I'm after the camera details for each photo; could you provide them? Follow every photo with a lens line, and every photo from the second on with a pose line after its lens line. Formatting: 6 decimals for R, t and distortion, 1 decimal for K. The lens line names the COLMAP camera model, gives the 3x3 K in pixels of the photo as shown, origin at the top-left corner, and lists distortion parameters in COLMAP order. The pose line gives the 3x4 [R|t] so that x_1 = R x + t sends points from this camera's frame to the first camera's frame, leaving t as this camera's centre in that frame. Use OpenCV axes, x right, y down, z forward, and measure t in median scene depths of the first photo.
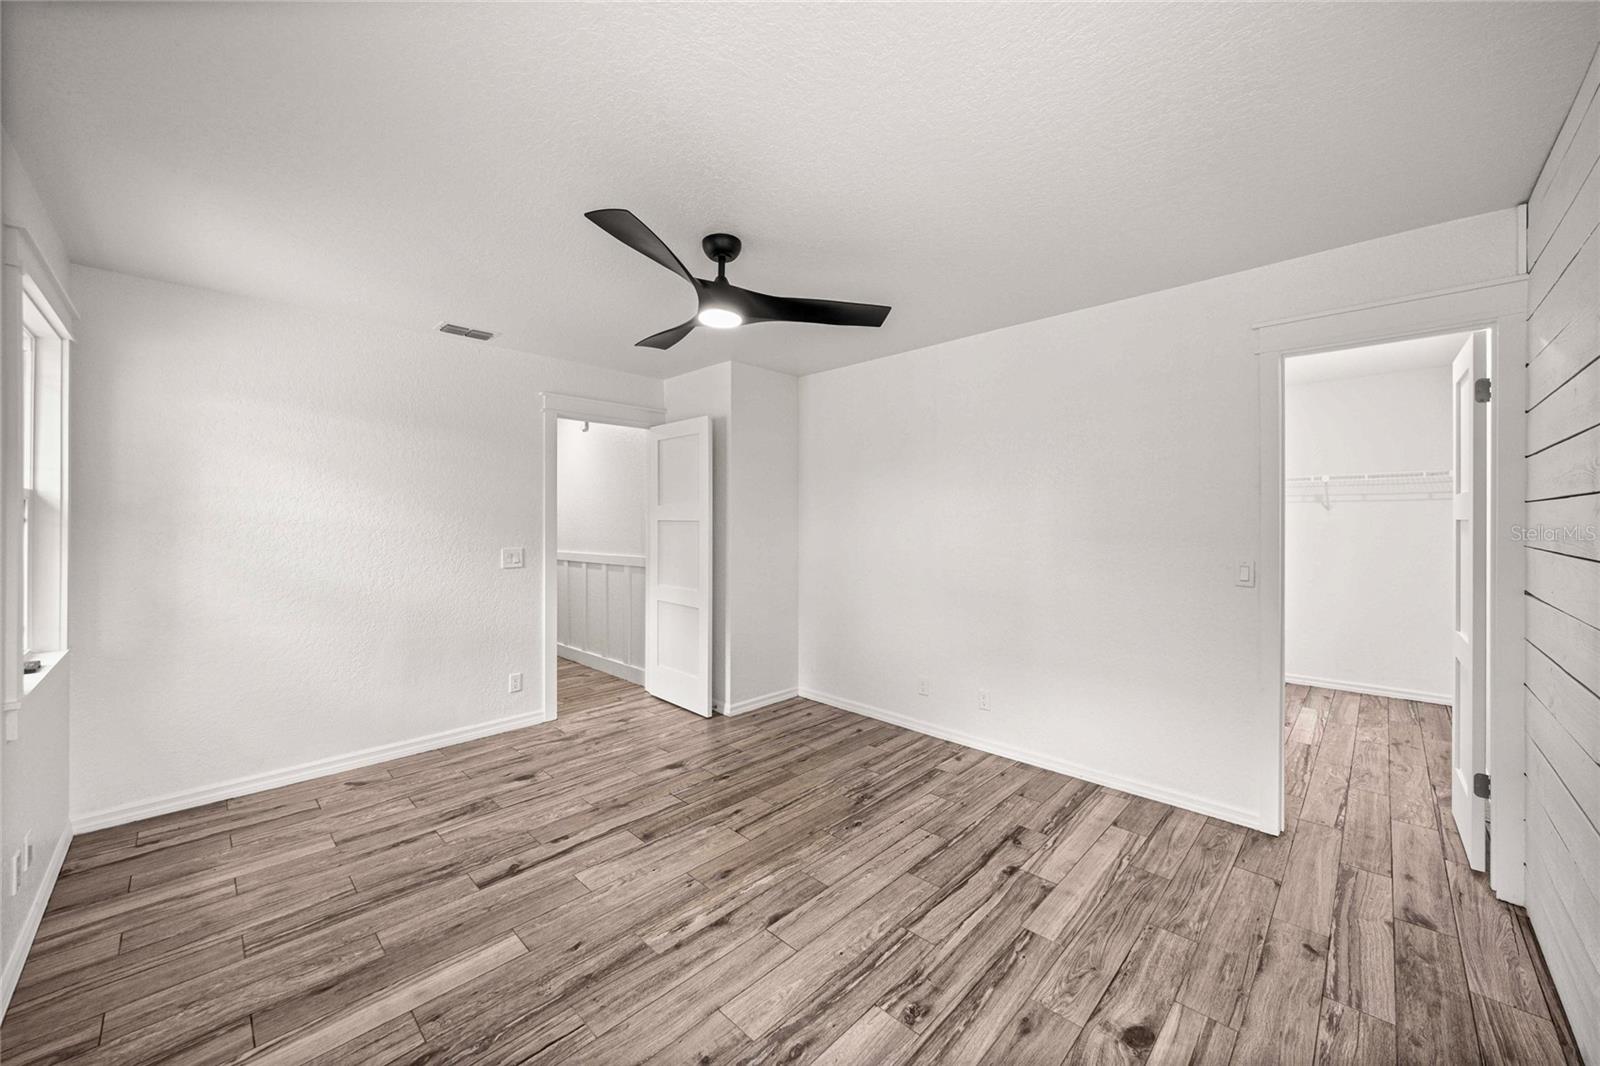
lens RADIAL K [[598.0, 0, 800.4], [0, 598.0, 525.9], [0, 0, 1]] dist [-0.000704, -0.000126]
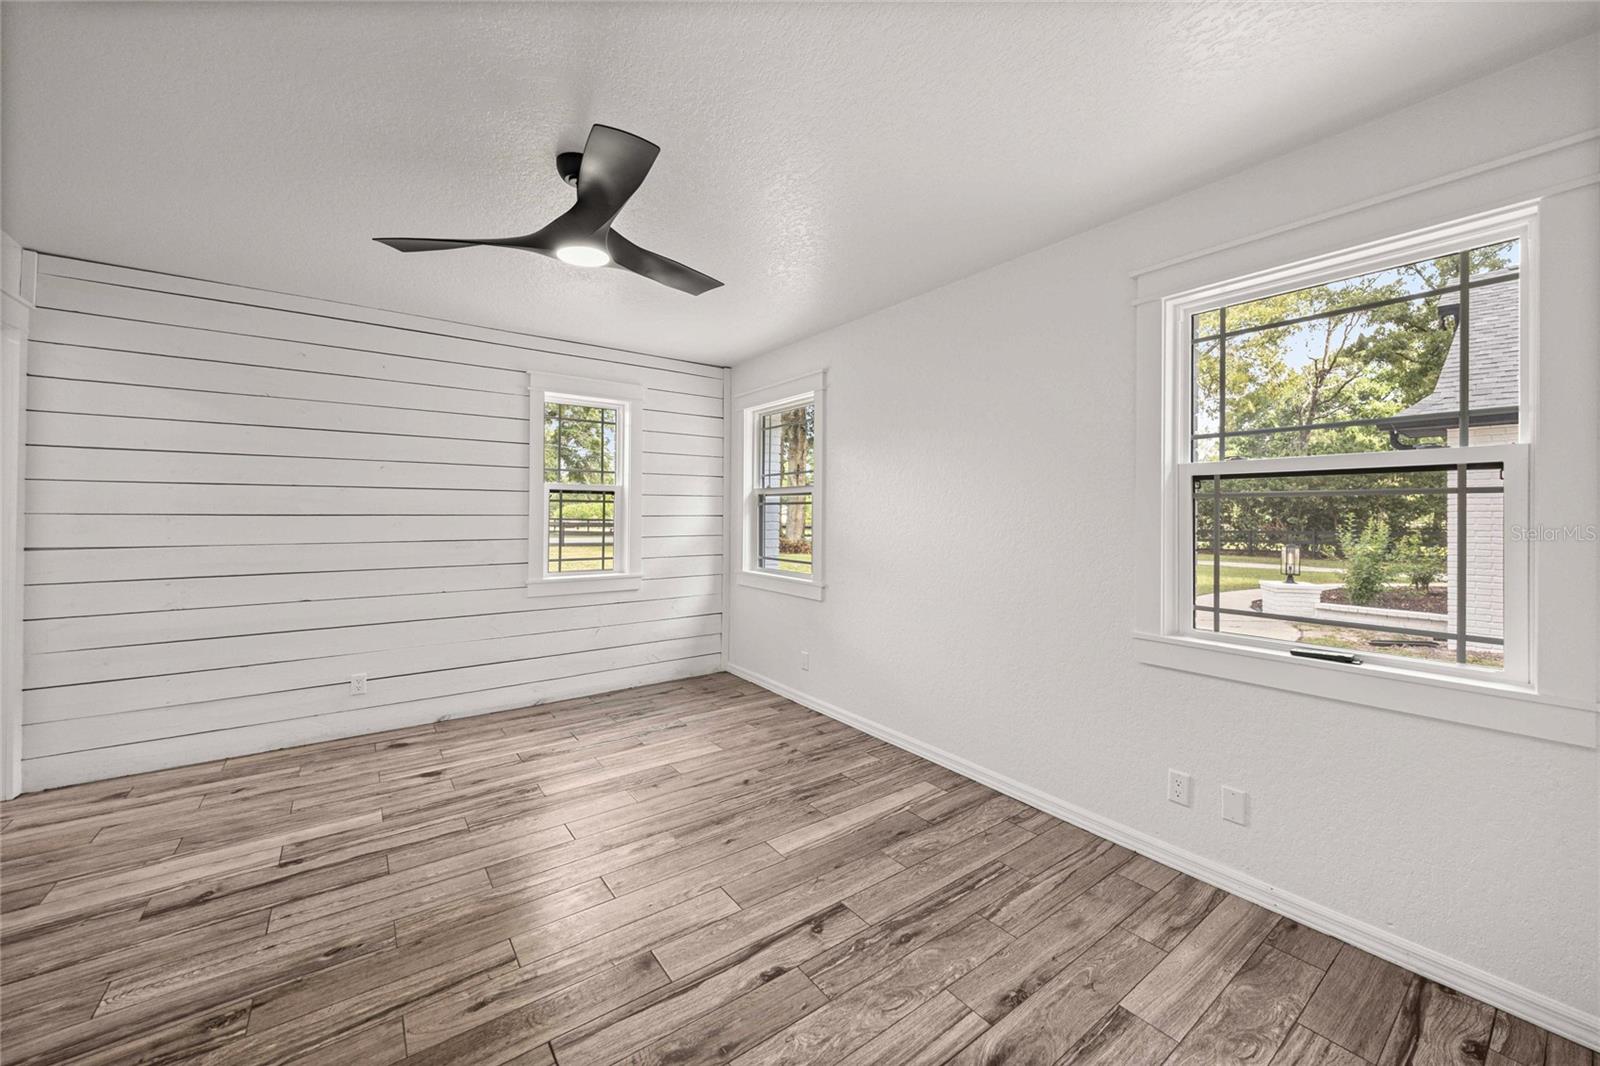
lens RADIAL K [[598.0, 0, 799.3], [0, 598.0, 520.4], [0, 0, 1]] dist [-0.000704, -0.000126]
pose [[-0.986886, -0.006009, 0.161308, -0.605509], [-0.002454, 0.999750, 0.022231, 0.015358], [-0.161401, 0.021544, -0.986654, 1.850397]]
